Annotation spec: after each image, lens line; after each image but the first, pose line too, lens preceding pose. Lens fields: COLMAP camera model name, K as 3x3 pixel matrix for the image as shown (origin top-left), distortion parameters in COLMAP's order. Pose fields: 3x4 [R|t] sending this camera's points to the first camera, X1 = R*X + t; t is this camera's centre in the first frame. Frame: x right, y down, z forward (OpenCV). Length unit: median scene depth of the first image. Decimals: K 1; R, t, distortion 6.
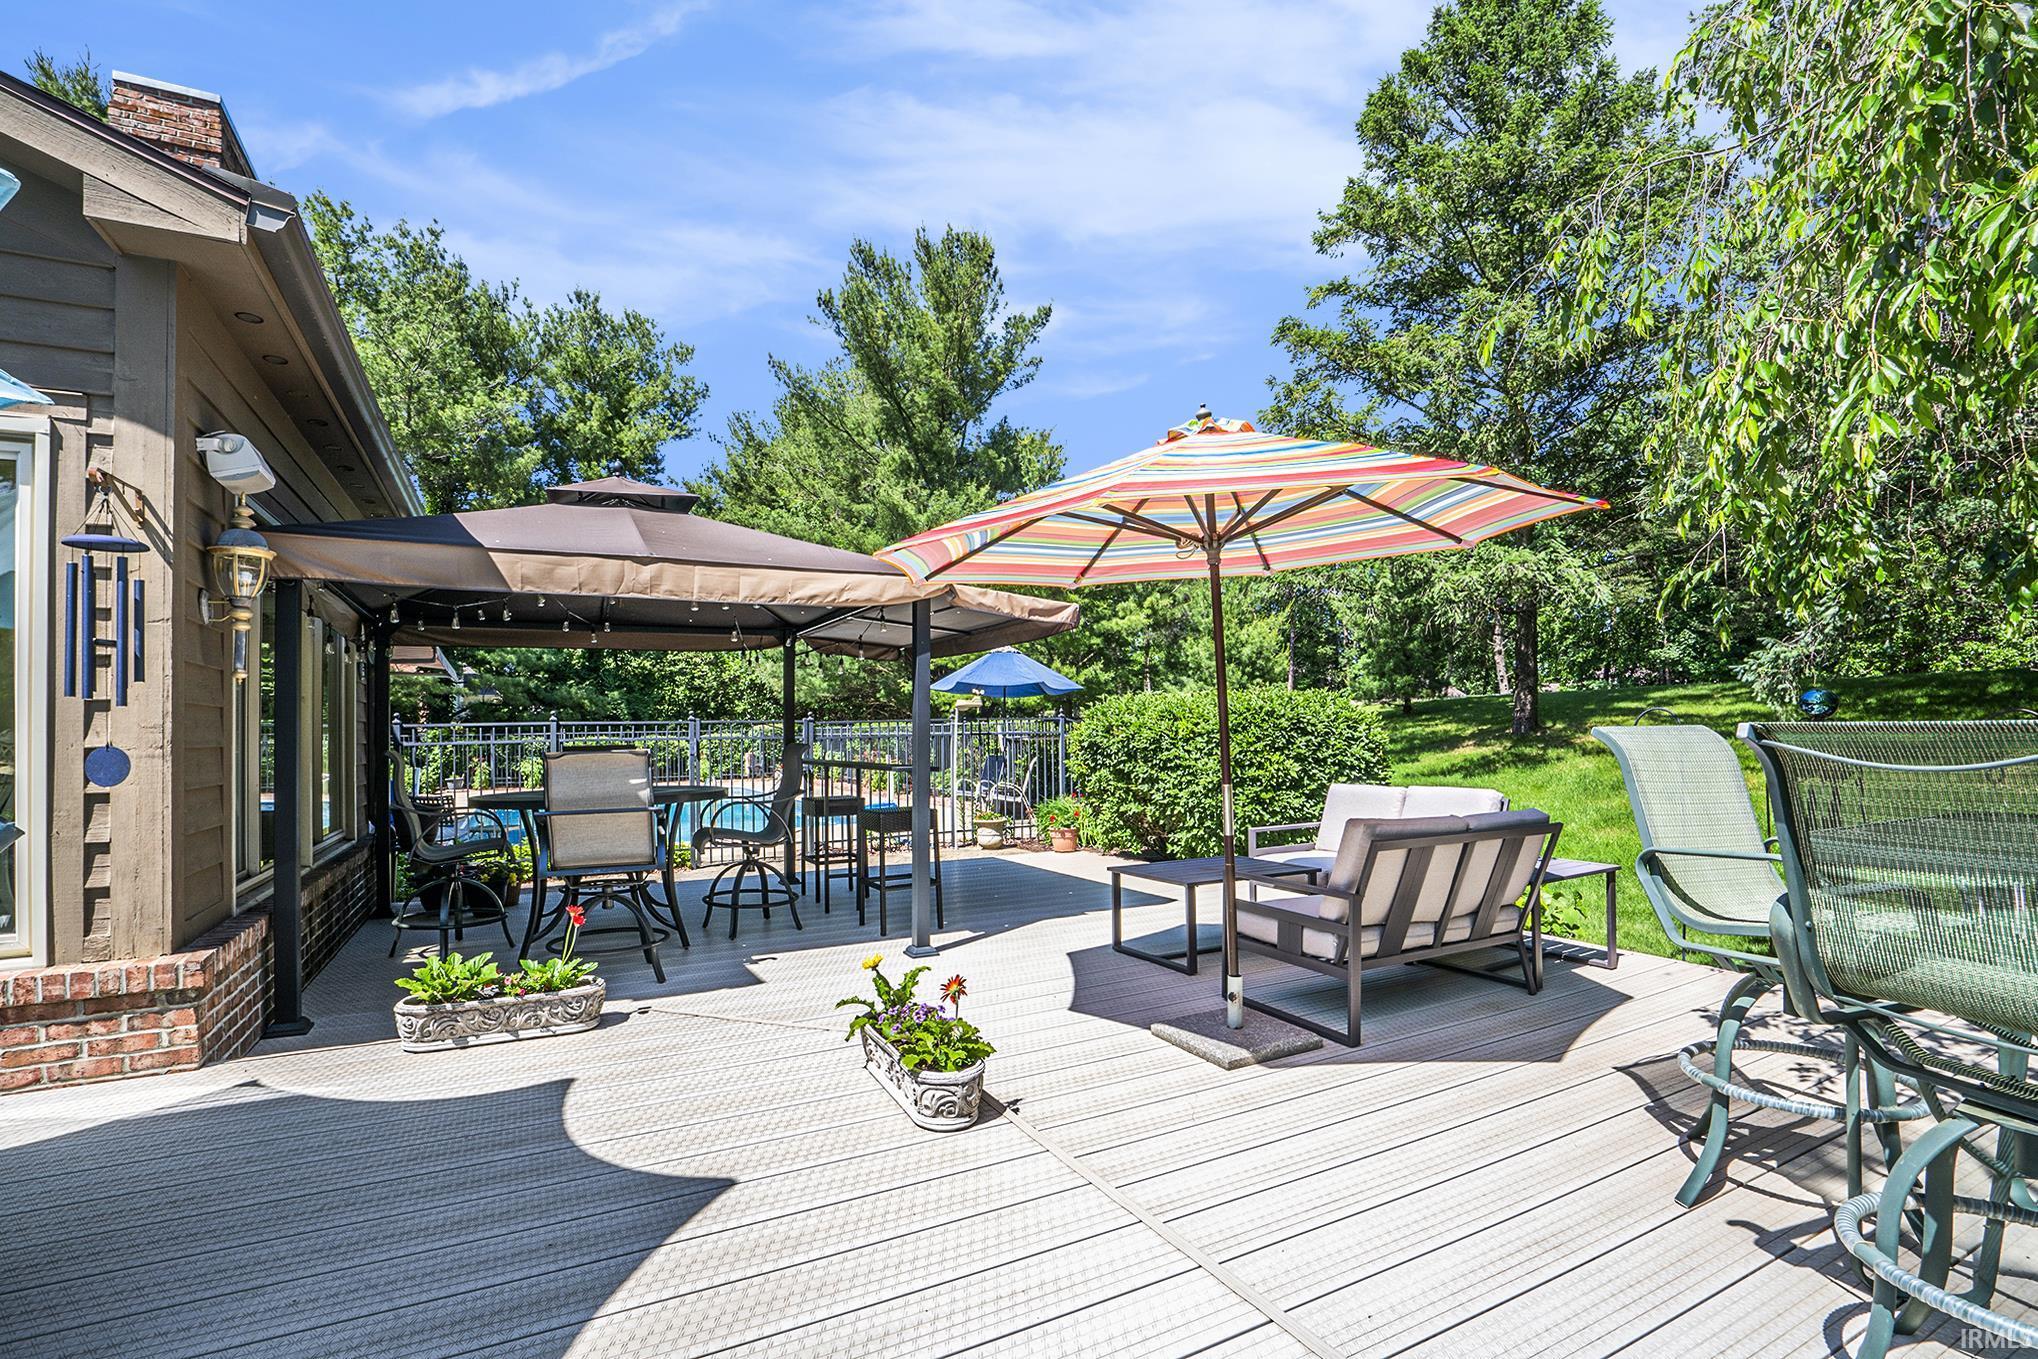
lens RADIAL K [[941.3, 0, 1016.6], [0, 941.3, 703.7], [0, 0, 1]] dist [-0.056538, 0.012415]
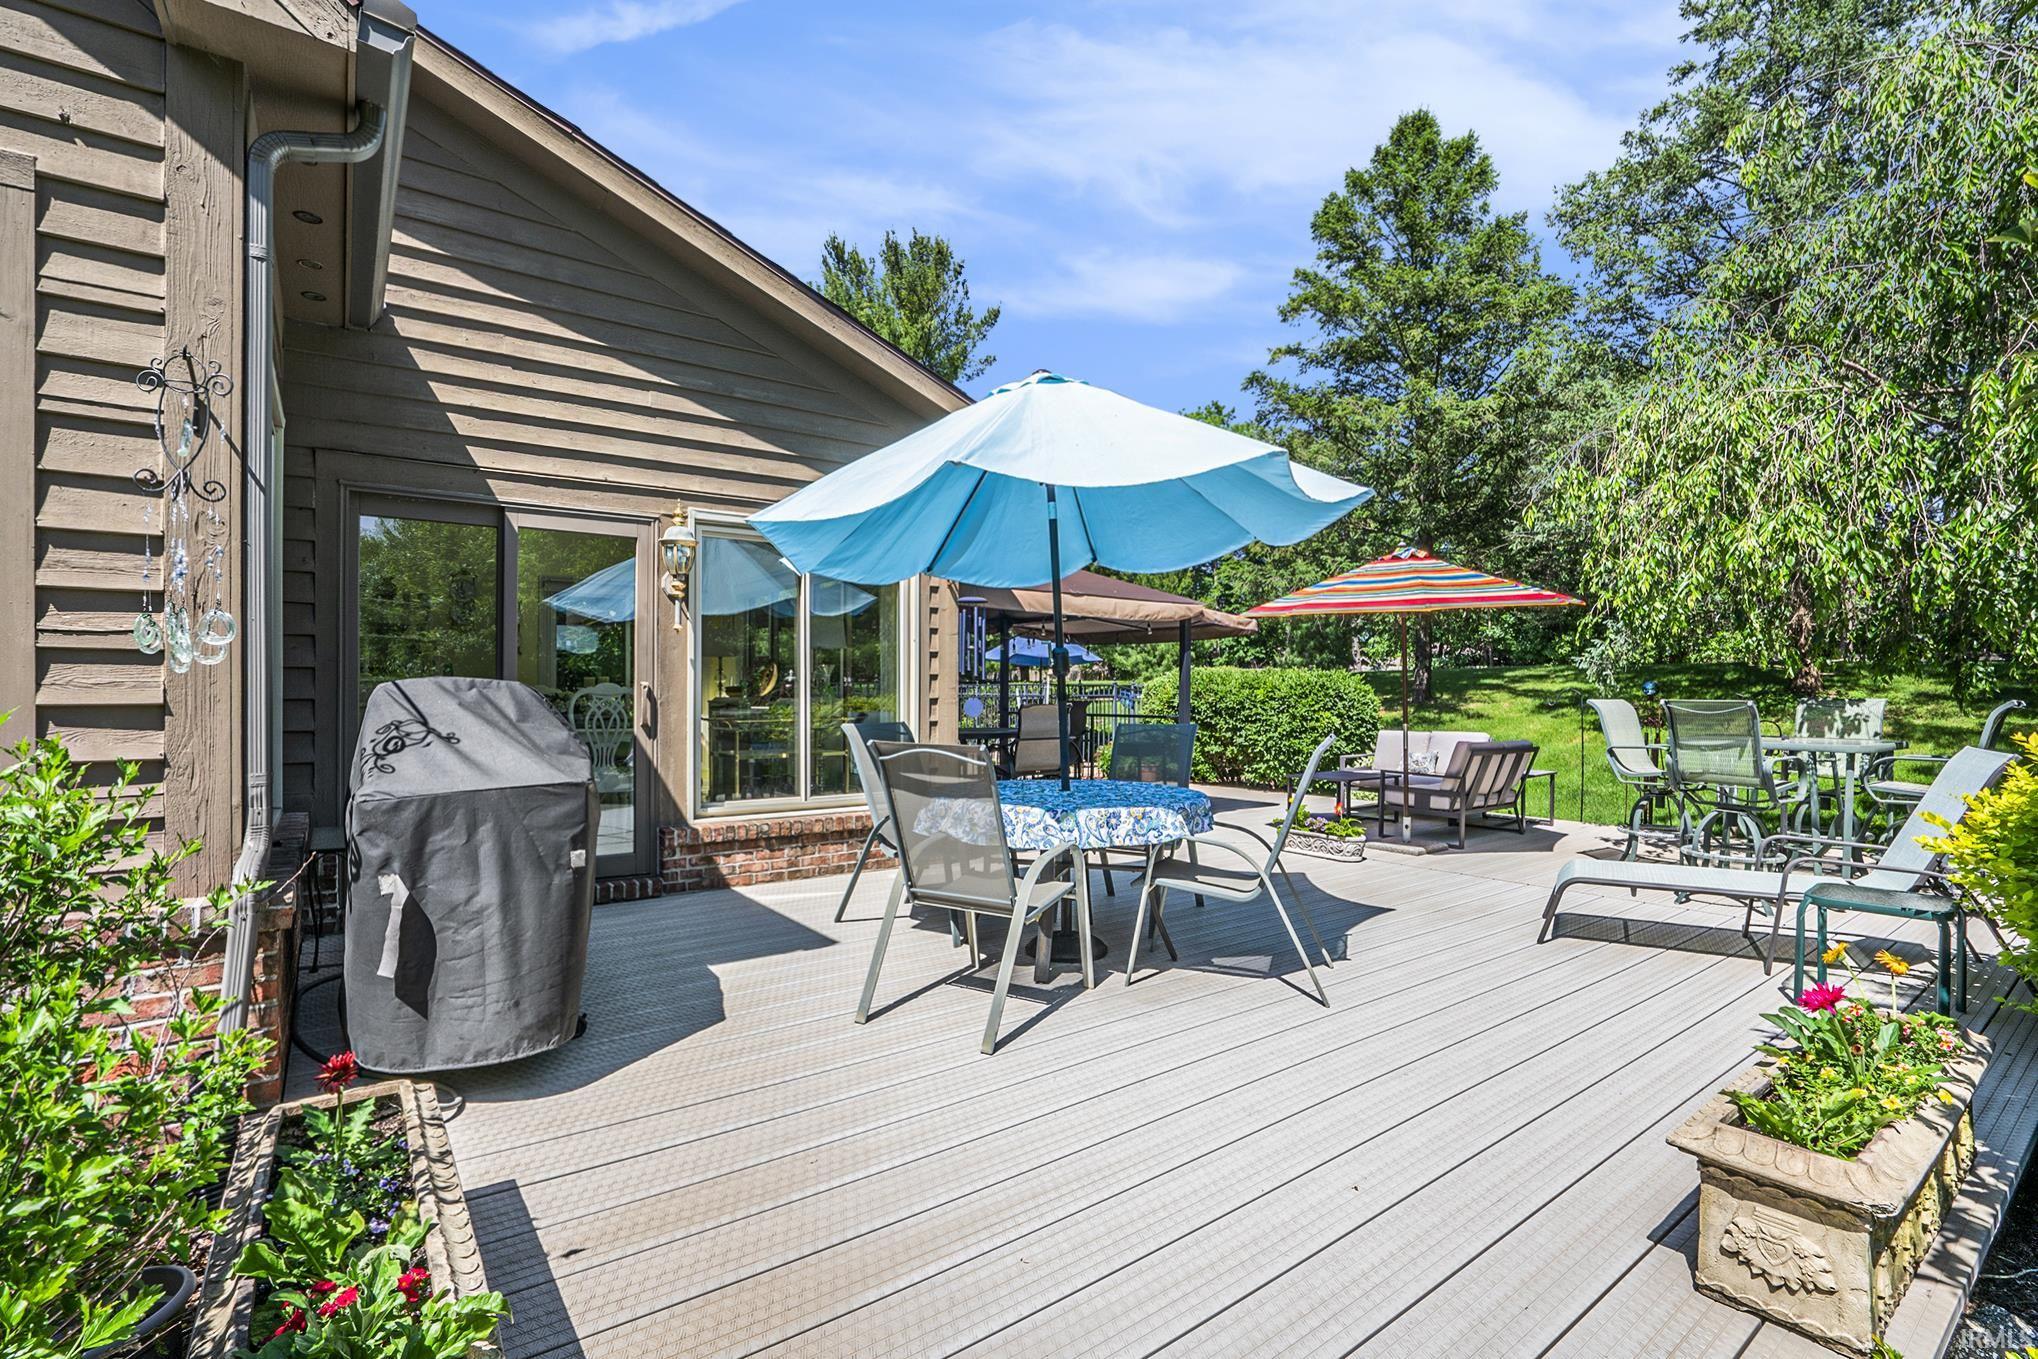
lens RADIAL K [[953.2, 0, 1019.0], [0, 953.2, 679.5], [0, 0, 1]] dist [-0.063049, -0.000092]
pose [[0.985217, 0.018680, 0.170288, -0.249879], [-0.021245, 0.999686, 0.013255, -0.005340], [-0.169987, -0.016676, 0.985305, -0.230548]]
